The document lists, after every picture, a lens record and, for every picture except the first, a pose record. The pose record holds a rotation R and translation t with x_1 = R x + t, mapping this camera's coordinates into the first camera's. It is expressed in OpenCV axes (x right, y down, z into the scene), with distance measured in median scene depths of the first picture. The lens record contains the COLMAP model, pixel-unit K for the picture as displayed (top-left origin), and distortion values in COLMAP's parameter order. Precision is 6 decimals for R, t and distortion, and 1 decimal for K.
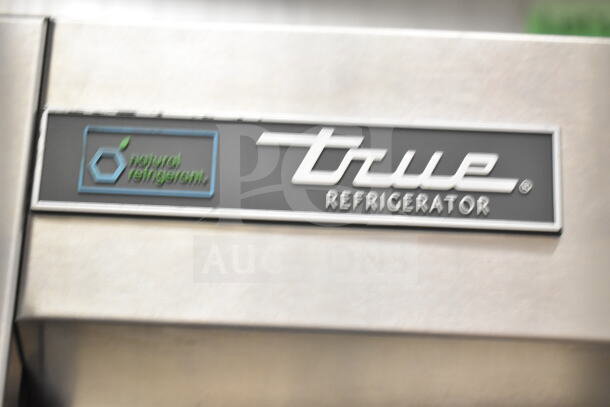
lens RADIAL K [[1038.0, 0, 305.0], [0, 1038.0, 203.5], [0, 0, 1]] dist [0.001870, 0.005366]
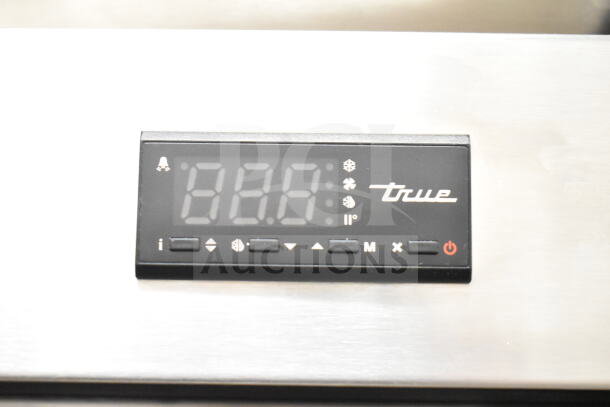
lens RADIAL K [[1038.0, 0, 305.0], [0, 1038.0, 203.5], [0, 0, 1]] dist [0.001870, 0.005366]
pose [[0.996797, -0.028267, 0.074811, -0.446172], [0.029919, 0.999331, -0.021056, 0.040853], [-0.074166, 0.023227, 0.996975, -1.900452]]
